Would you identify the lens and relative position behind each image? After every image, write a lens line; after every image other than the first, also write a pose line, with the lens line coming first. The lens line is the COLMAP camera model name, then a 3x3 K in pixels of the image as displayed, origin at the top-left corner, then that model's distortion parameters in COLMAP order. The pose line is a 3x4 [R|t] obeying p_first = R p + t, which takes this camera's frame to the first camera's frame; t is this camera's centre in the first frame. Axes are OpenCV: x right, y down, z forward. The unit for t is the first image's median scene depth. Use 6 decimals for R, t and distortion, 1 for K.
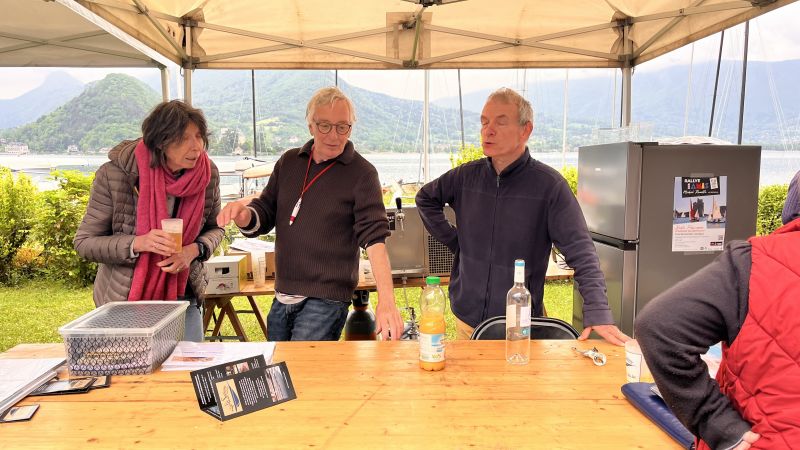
lens RADIAL K [[626.2, 0, 403.8], [0, 626.2, 219.1], [0, 0, 1]] dist [0.060958, -0.091482]
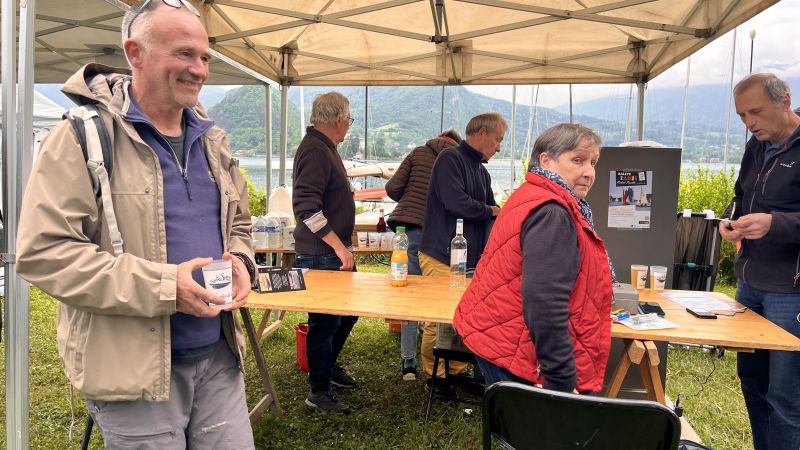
lens RADIAL K [[640.6, 0, 400.0], [0, 640.6, 225.0], [0, 0, 1]] dist [0.037767, -0.002769]
pose [[0.979345, 0.041154, -0.197964, 0.265547], [-0.041965, 0.999119, 0.000095, 0.065137], [0.197794, 0.008215, 0.980209, -0.411606]]
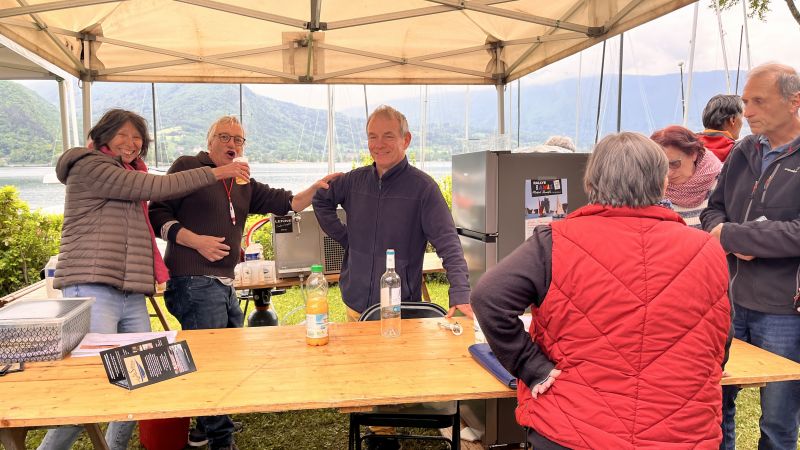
lens RADIAL K [[626.2, 0, 403.8], [0, 626.2, 219.1], [0, 0, 1]] dist [0.060958, -0.091482]
pose [[0.990006, -0.019905, 0.139612, 0.034031], [0.021924, 0.999676, -0.012939, 0.017522], [-0.139310, 0.015871, 0.990122, -0.140446]]
